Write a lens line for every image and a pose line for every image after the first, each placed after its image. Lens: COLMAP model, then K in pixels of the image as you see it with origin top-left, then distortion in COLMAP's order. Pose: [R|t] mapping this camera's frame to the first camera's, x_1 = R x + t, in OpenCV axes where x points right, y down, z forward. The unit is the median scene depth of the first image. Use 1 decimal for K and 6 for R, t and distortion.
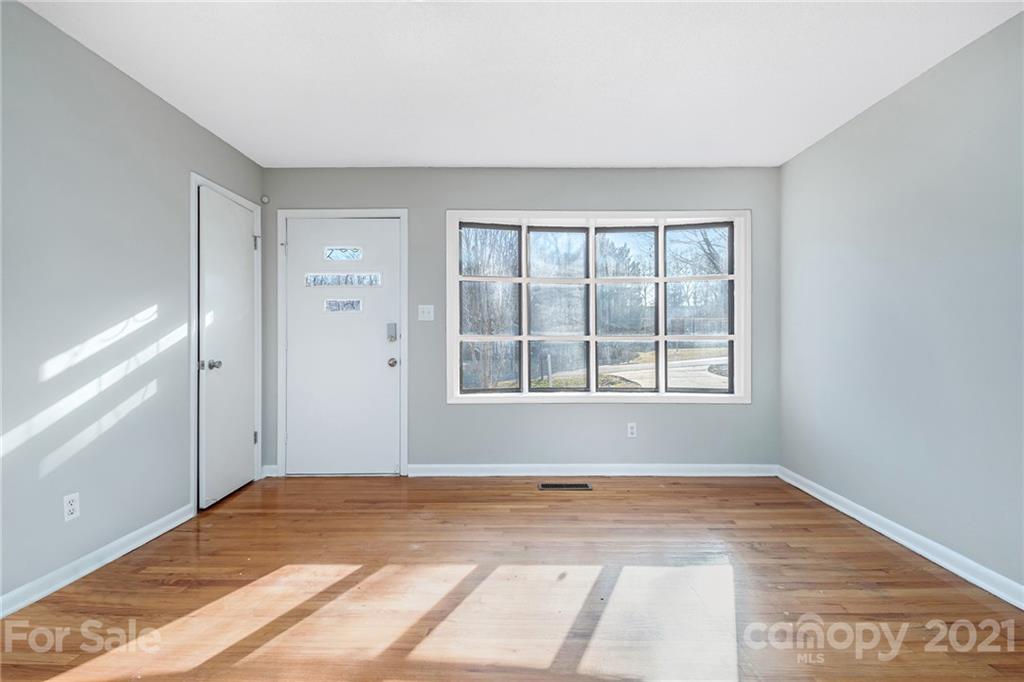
lens RADIAL K [[462.6, 0, 507.1], [0, 462.6, 339.0], [0, 0, 1]] dist [0.051887, -0.000123]
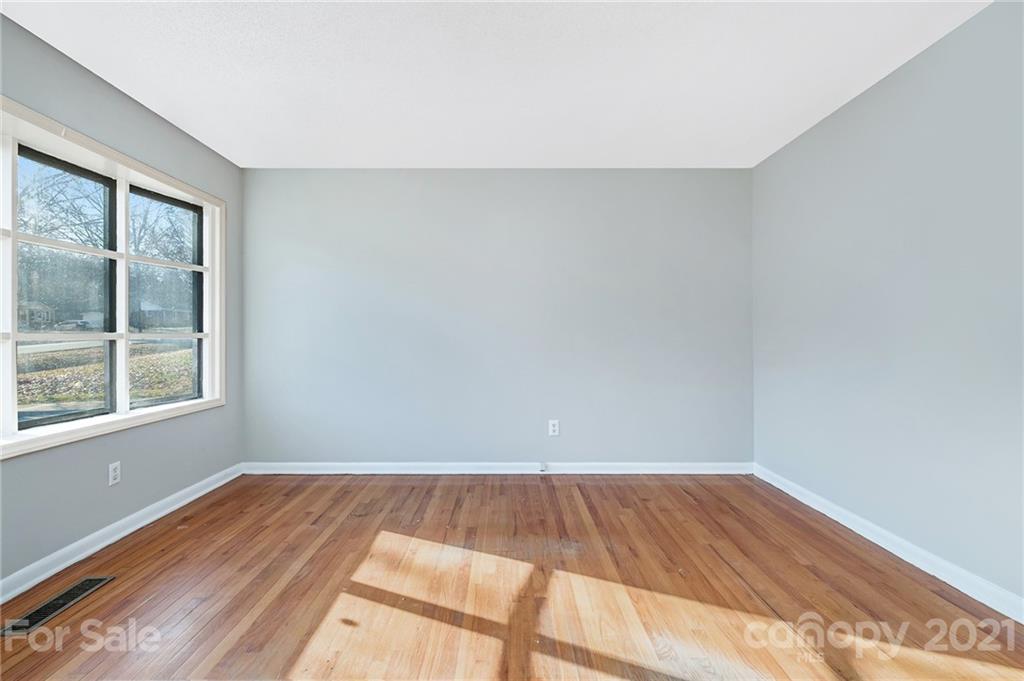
lens RADIAL K [[462.6, 0, 507.1], [0, 462.6, 338.5], [0, 0, 1]] dist [0.051887, -0.000123]
pose [[0.000870, -0.002912, 0.999995, -0.510098], [0.003924, 0.999988, 0.002909, 0.000286], [-0.999992, 0.003922, 0.000882, 0.505254]]
